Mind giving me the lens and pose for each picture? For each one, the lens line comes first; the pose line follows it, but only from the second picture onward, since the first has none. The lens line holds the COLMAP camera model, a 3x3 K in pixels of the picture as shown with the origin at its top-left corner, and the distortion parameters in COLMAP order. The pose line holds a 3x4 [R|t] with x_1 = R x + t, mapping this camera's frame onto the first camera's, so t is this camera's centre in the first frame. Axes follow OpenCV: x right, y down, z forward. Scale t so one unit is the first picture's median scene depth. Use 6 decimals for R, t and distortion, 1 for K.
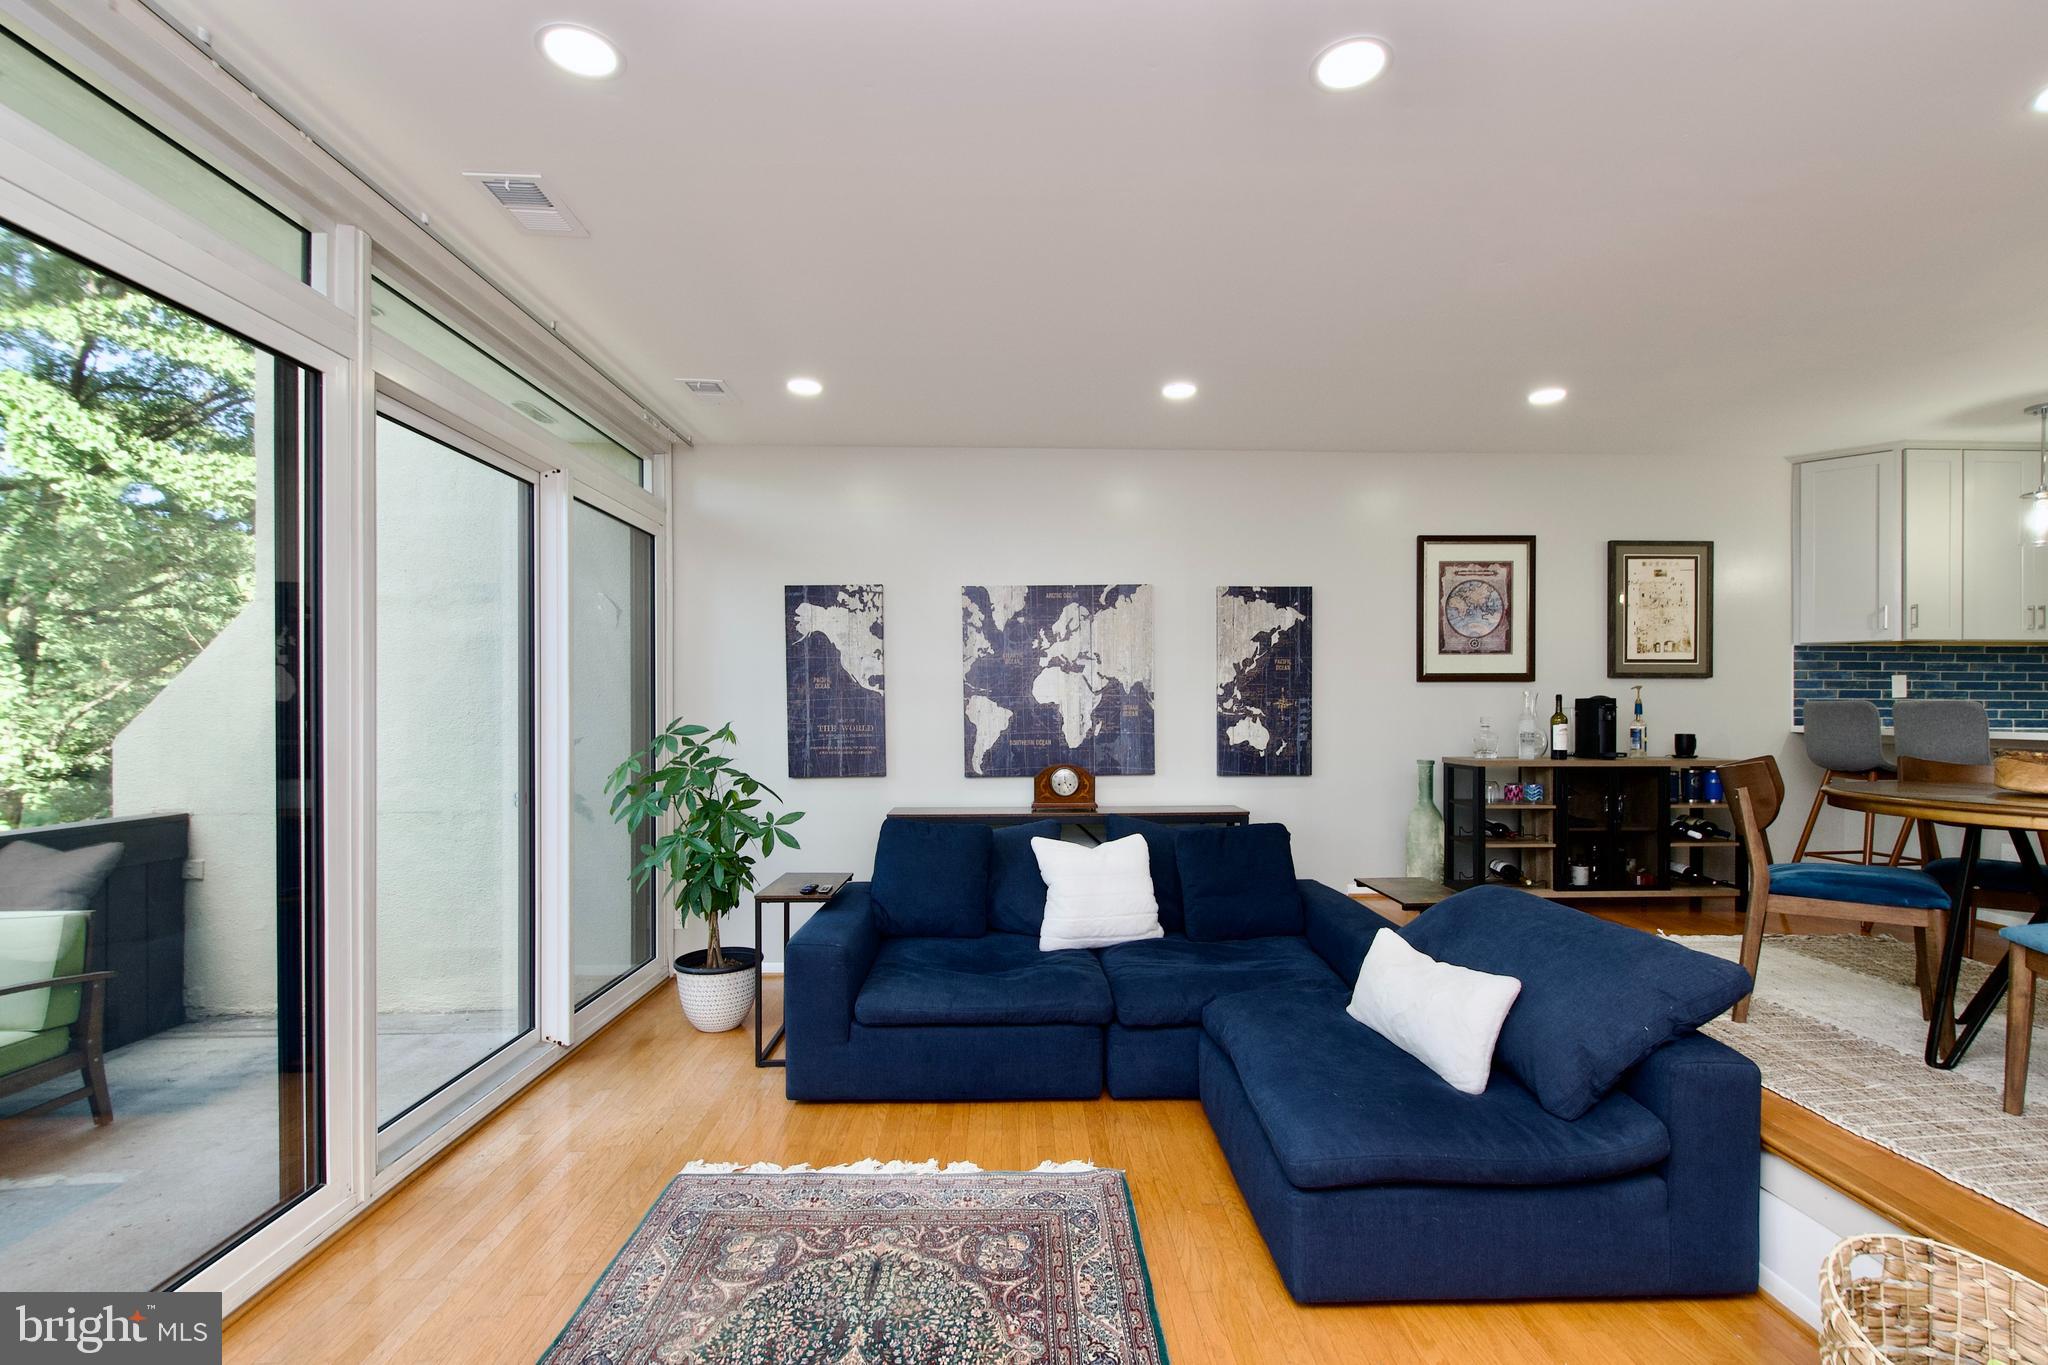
lens RADIAL K [[897.0, 0, 1039.1], [0, 897.0, 712.8], [0, 0, 1]] dist [0.010584, -0.008292]
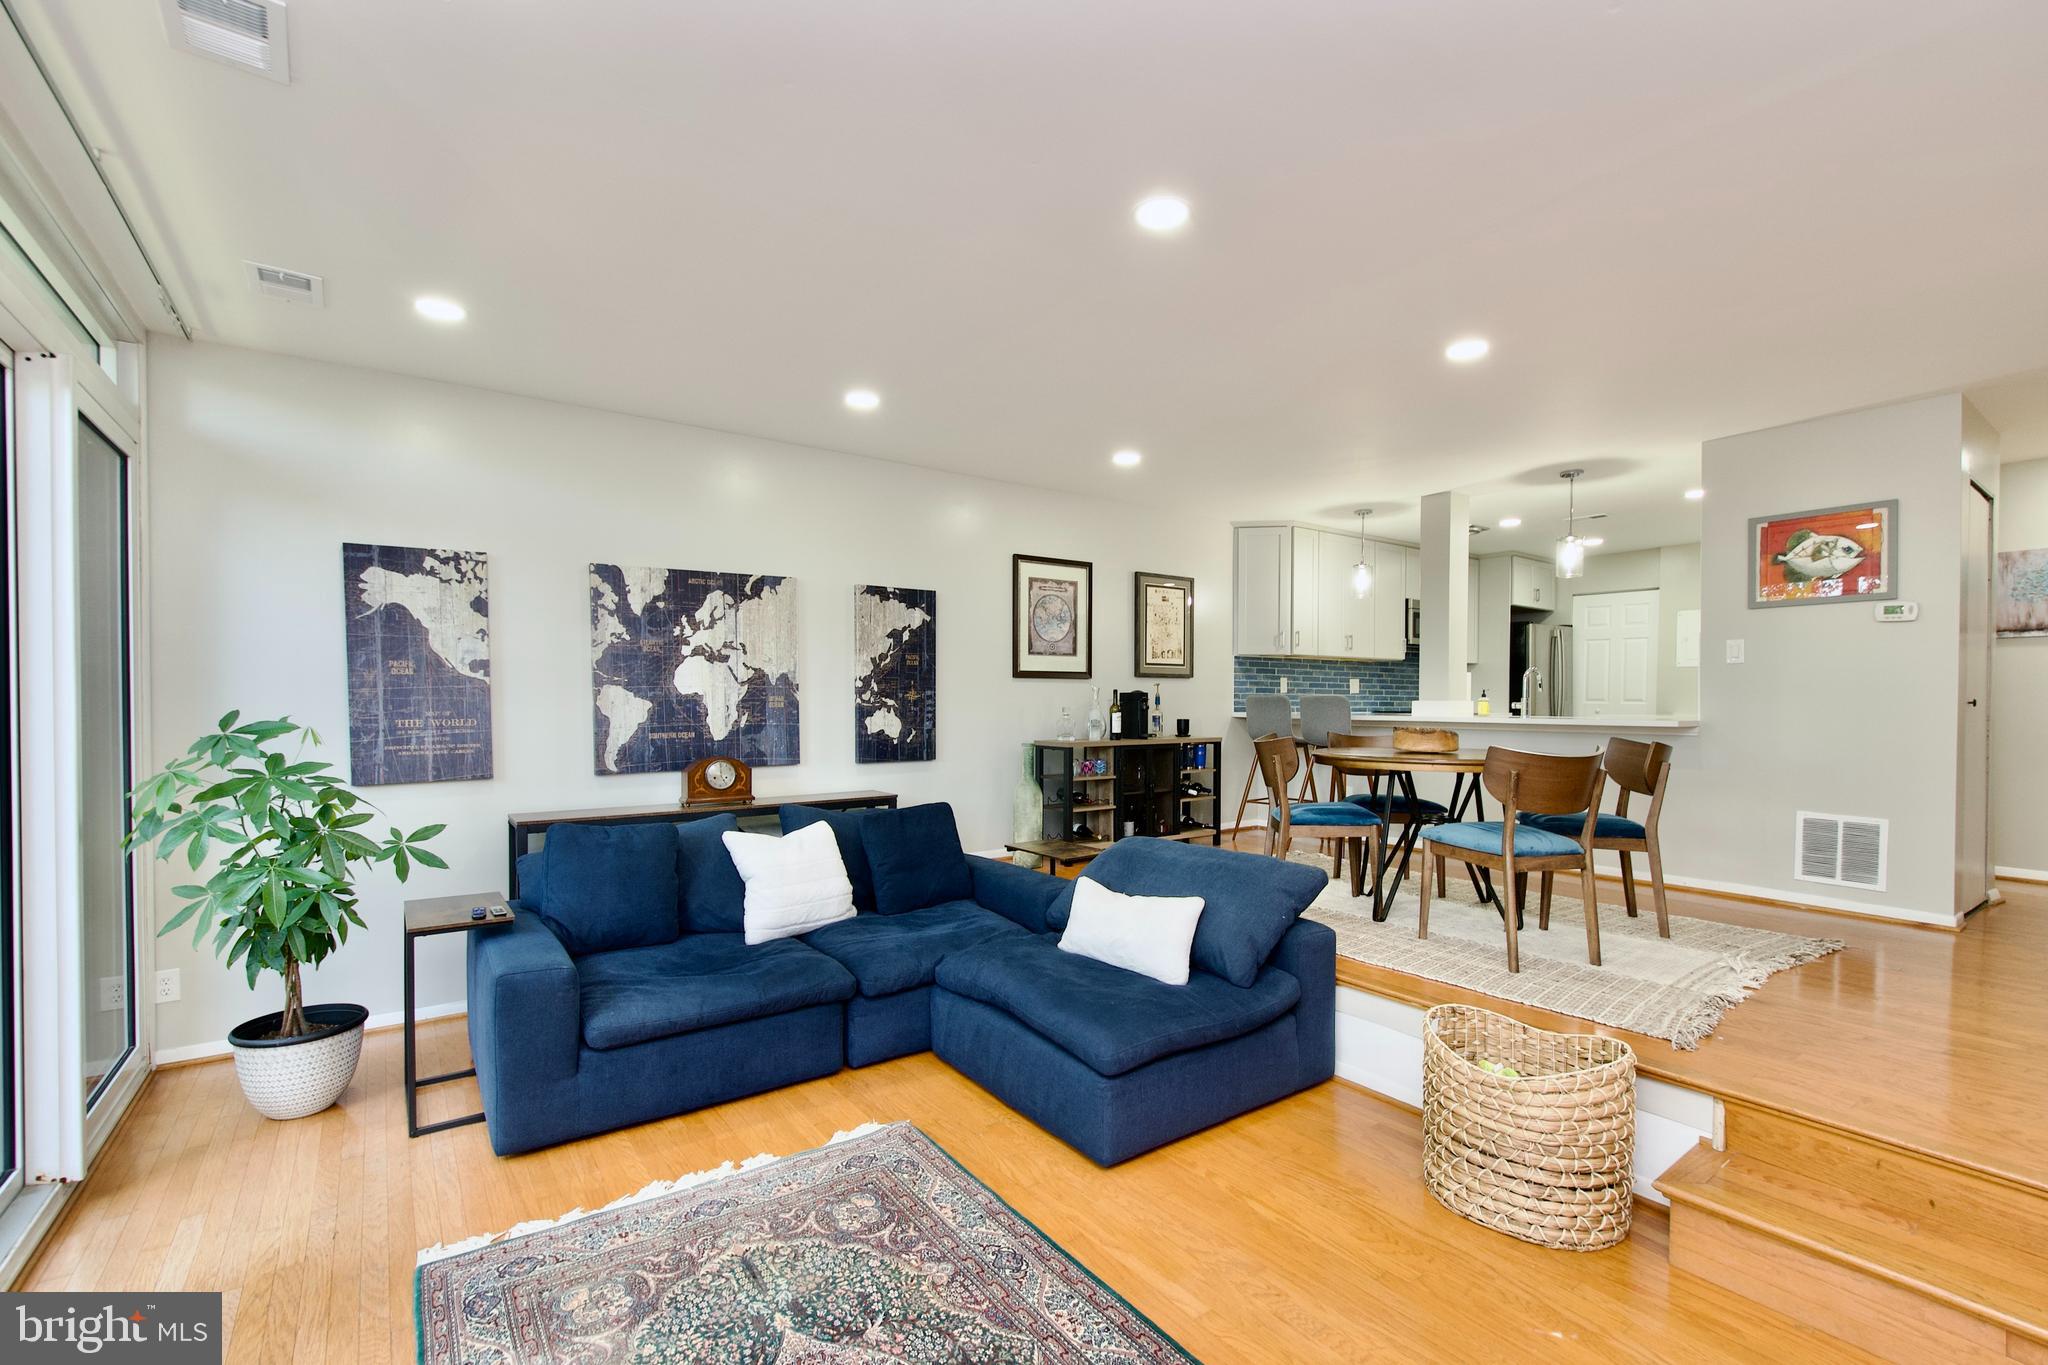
lens RADIAL K [[897.0, 0, 1039.1], [0, 897.0, 712.8], [0, 0, 1]] dist [0.010584, -0.008292]
pose [[0.825711, -0.006718, 0.564054, -0.222937], [-0.000116, 0.999927, 0.012080, -0.002206], [-0.564094, -0.010040, 0.825650, 0.002669]]
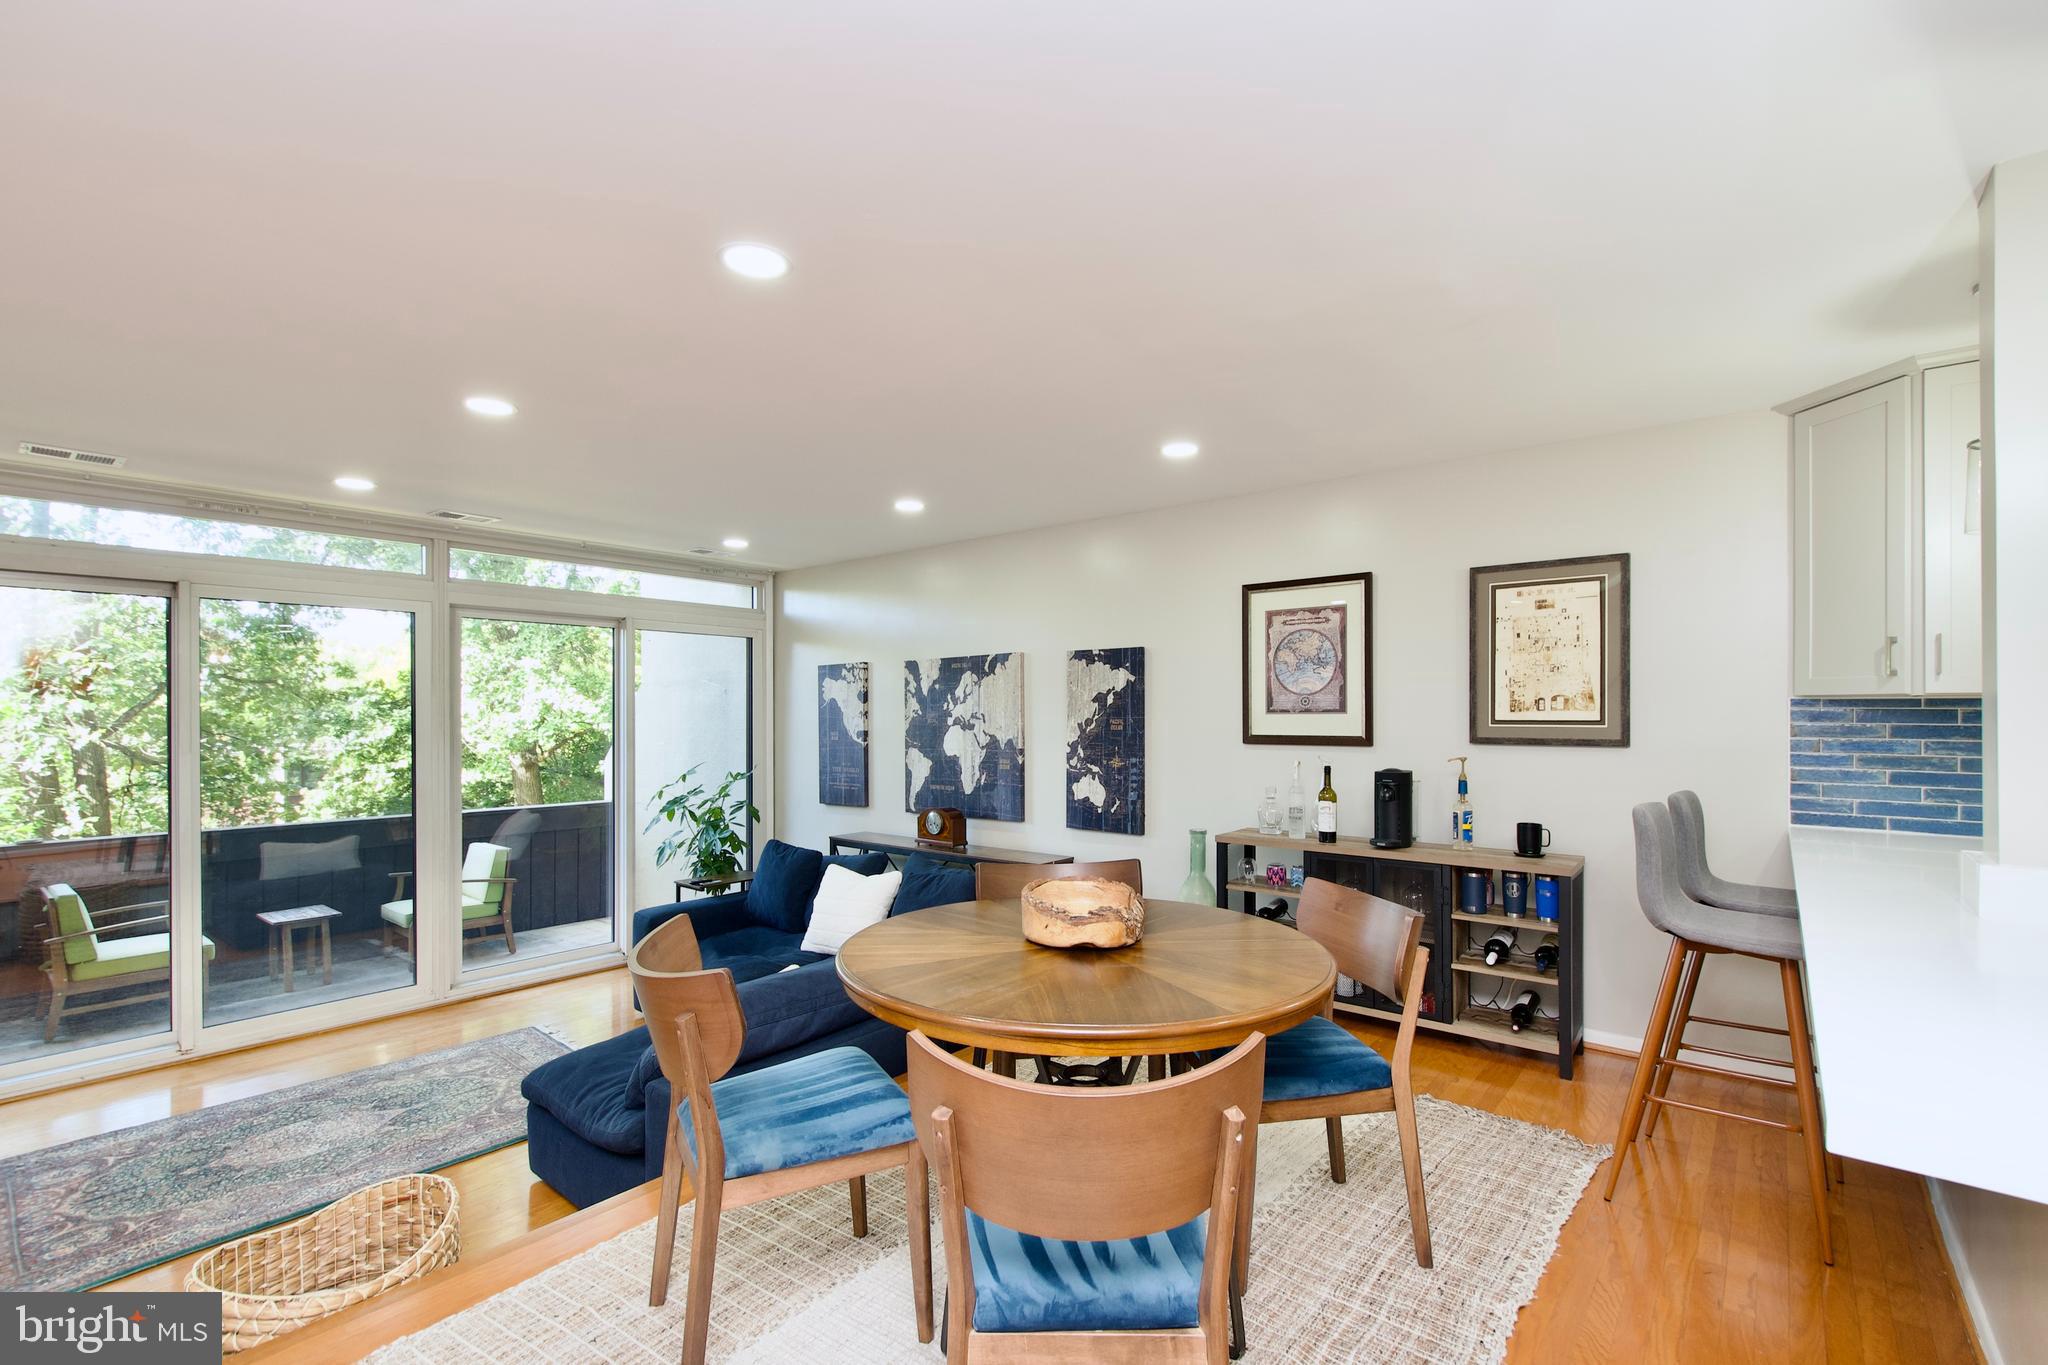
lens RADIAL K [[897.0, 0, 1039.1], [0, 897.0, 712.8], [0, 0, 1]] dist [0.010584, -0.008292]
pose [[0.755106, -0.001202, -0.655602, 0.881672], [-0.003213, 0.999980, -0.005533, -0.061481], [0.655595, 0.006284, 0.755087, 0.169901]]
